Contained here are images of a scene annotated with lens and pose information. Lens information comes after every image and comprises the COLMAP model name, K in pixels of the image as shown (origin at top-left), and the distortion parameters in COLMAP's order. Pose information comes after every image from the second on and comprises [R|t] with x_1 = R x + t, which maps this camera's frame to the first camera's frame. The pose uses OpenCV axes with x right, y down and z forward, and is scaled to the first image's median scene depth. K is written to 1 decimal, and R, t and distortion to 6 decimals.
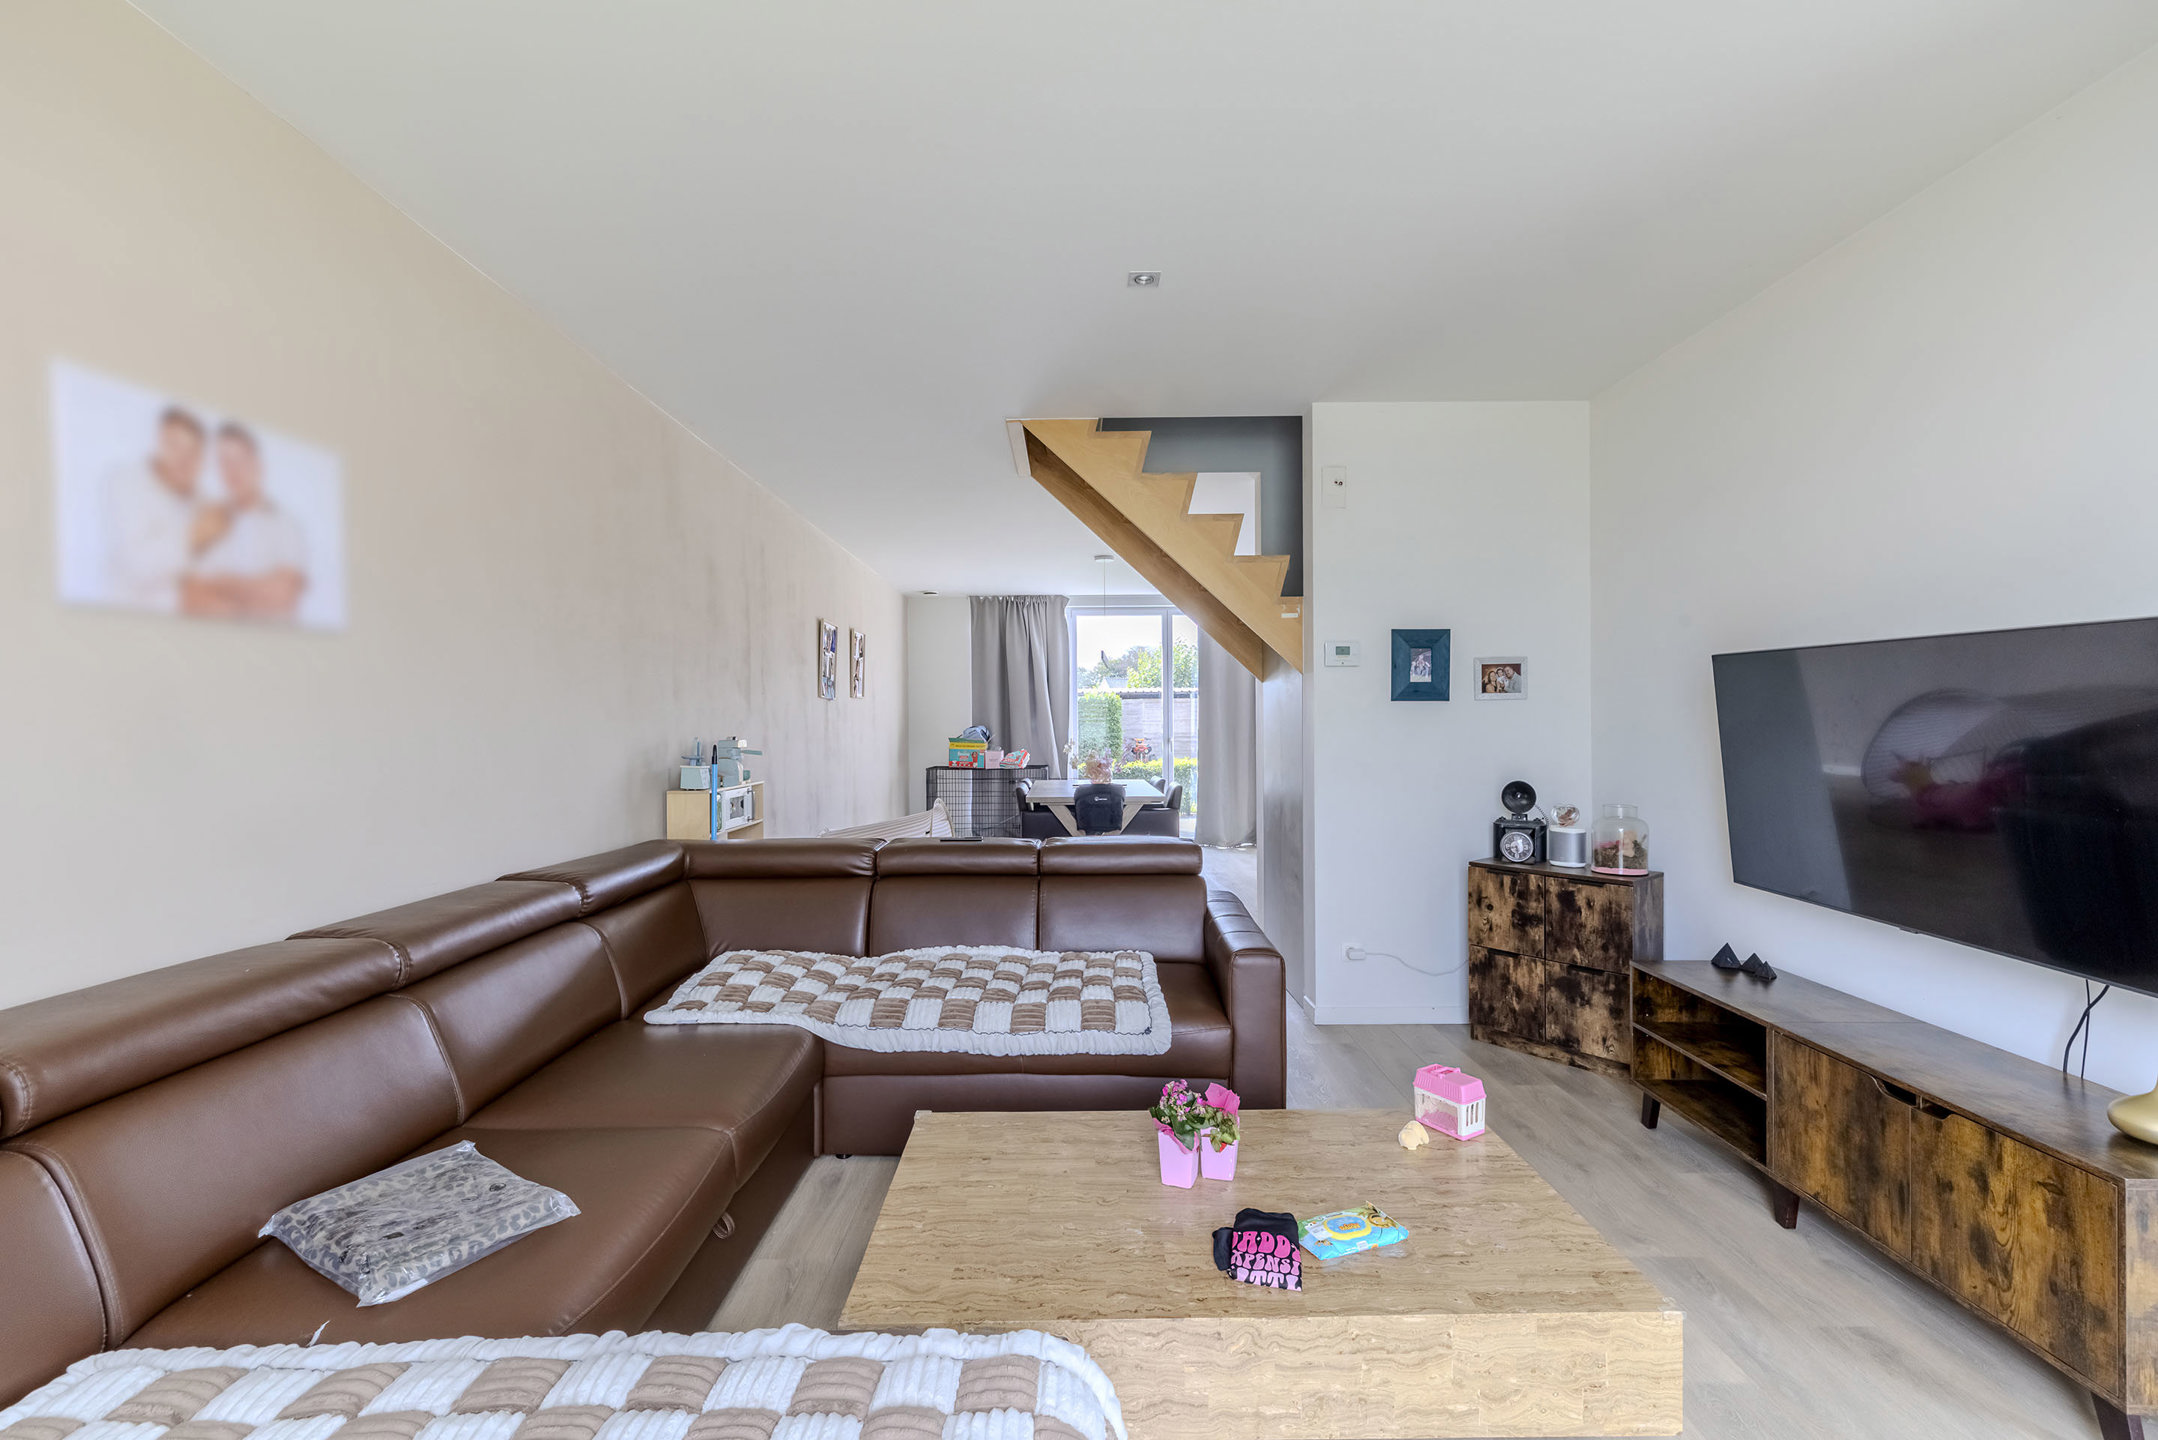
lens RADIAL K [[919.4, 0, 1069.8], [0, 919.4, 737.2], [0, 0, 1]] dist [-0.002122, 0.001996]
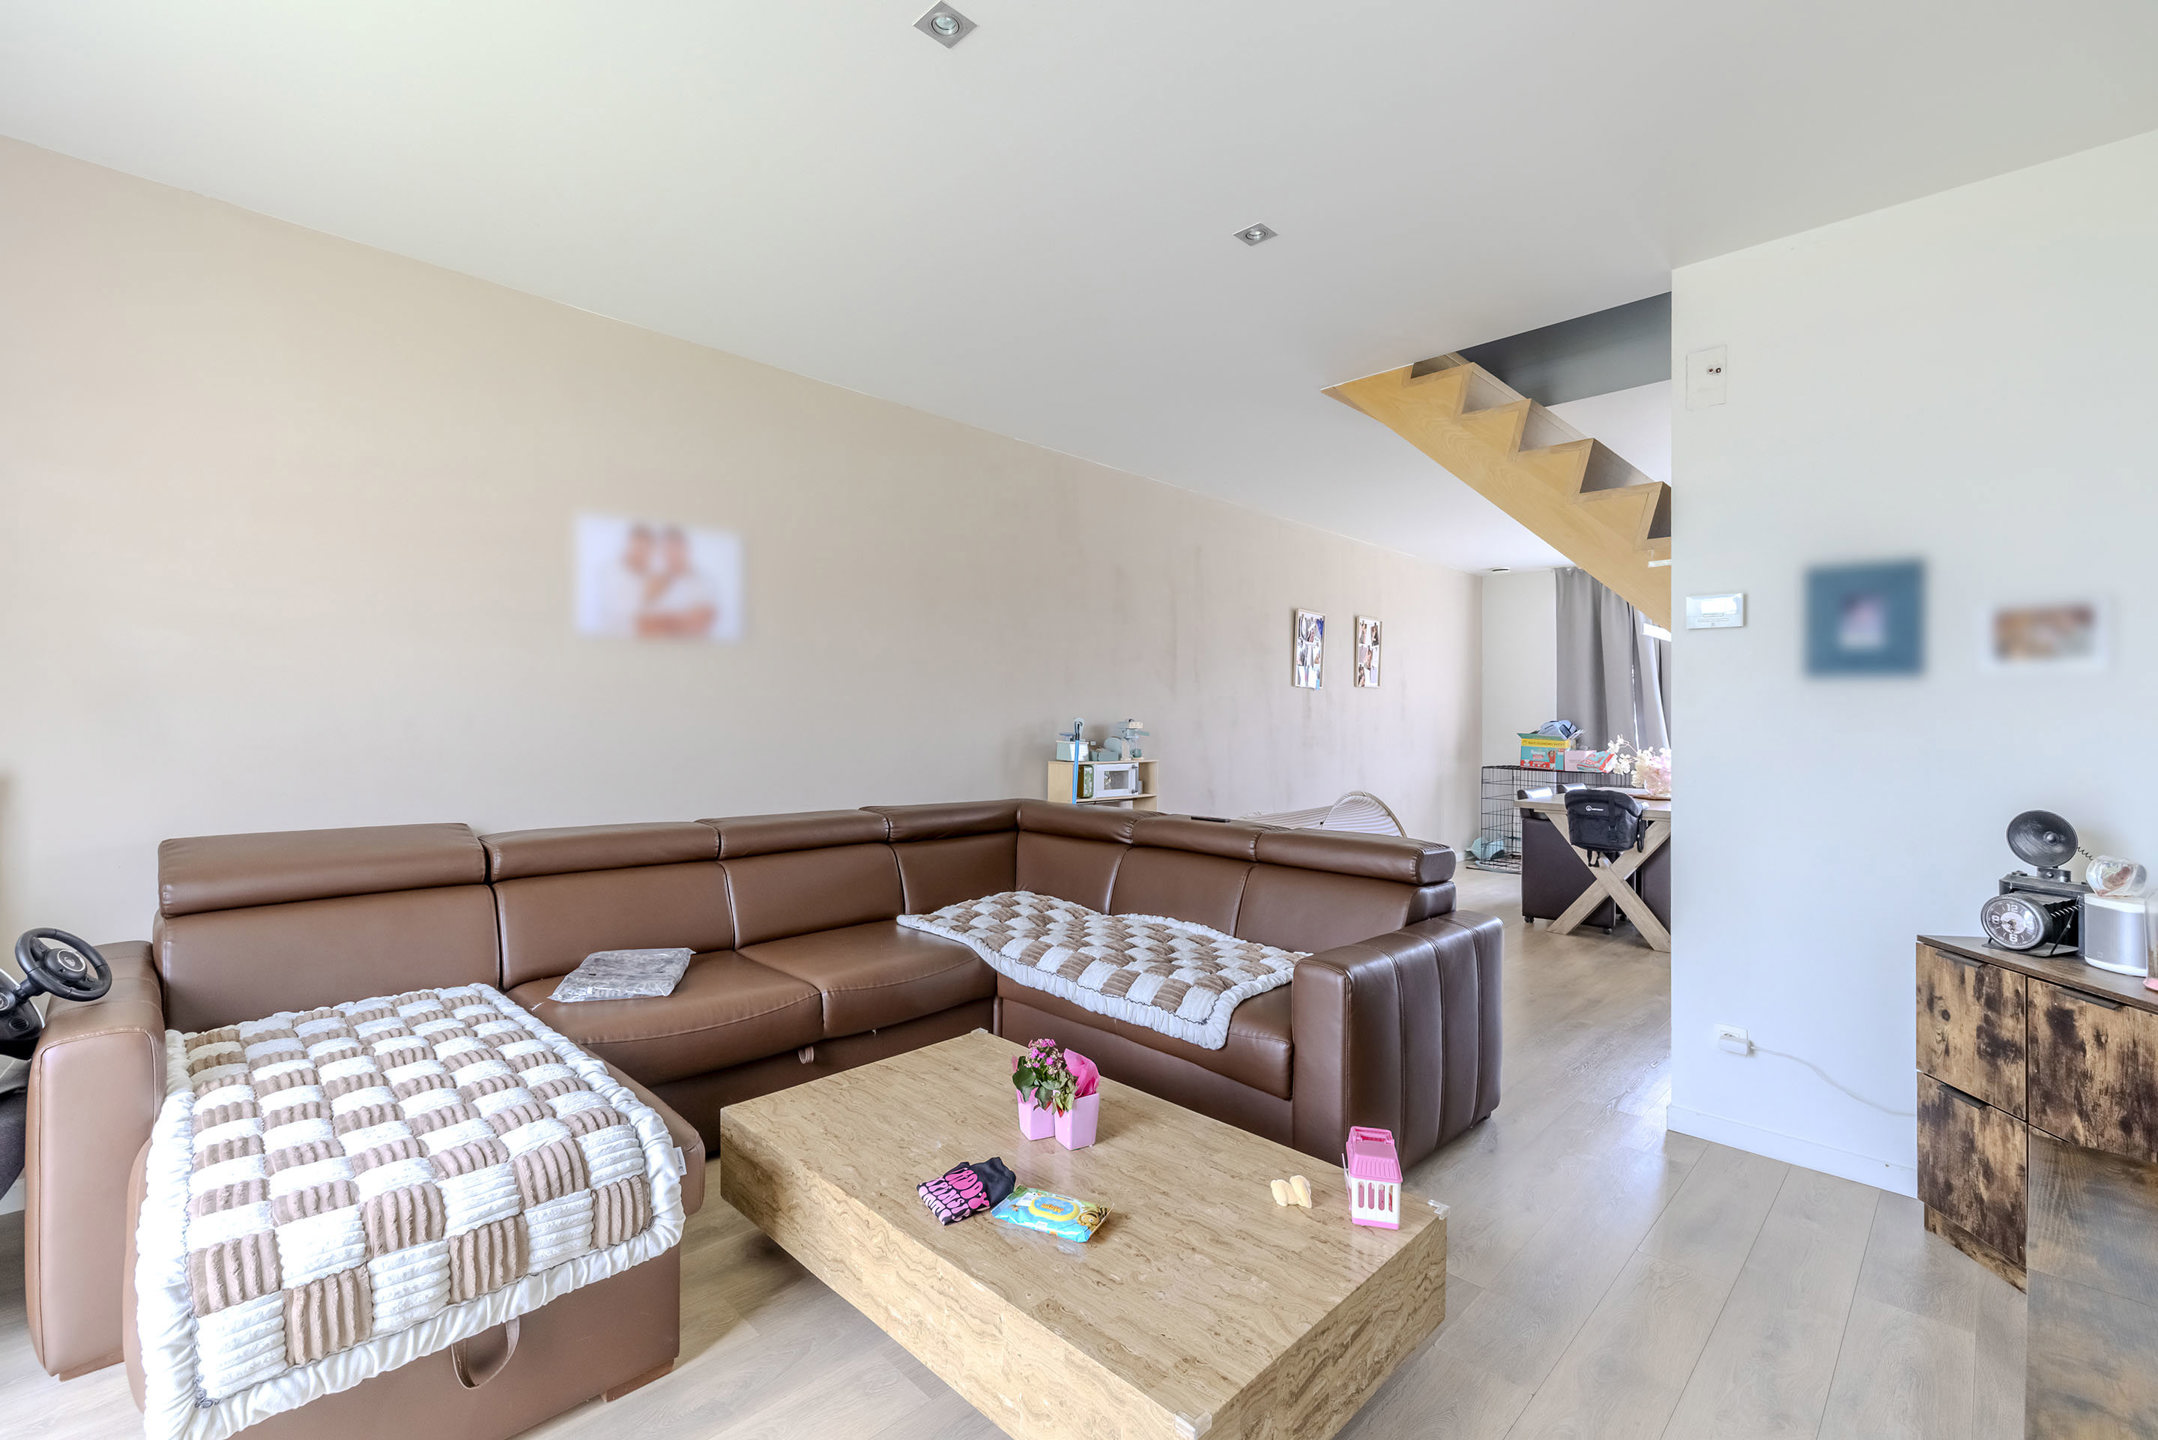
lens RADIAL K [[919.4, 0, 1006.4], [0, 919.4, 710.2], [0, 0, 1]] dist [-0.002122, 0.001996]
pose [[0.691949, 0.009536, -0.721884, 0.477263], [-0.027314, 0.999543, -0.012978, 0.010296], [0.721430, 0.028698, 0.691893, 0.137349]]
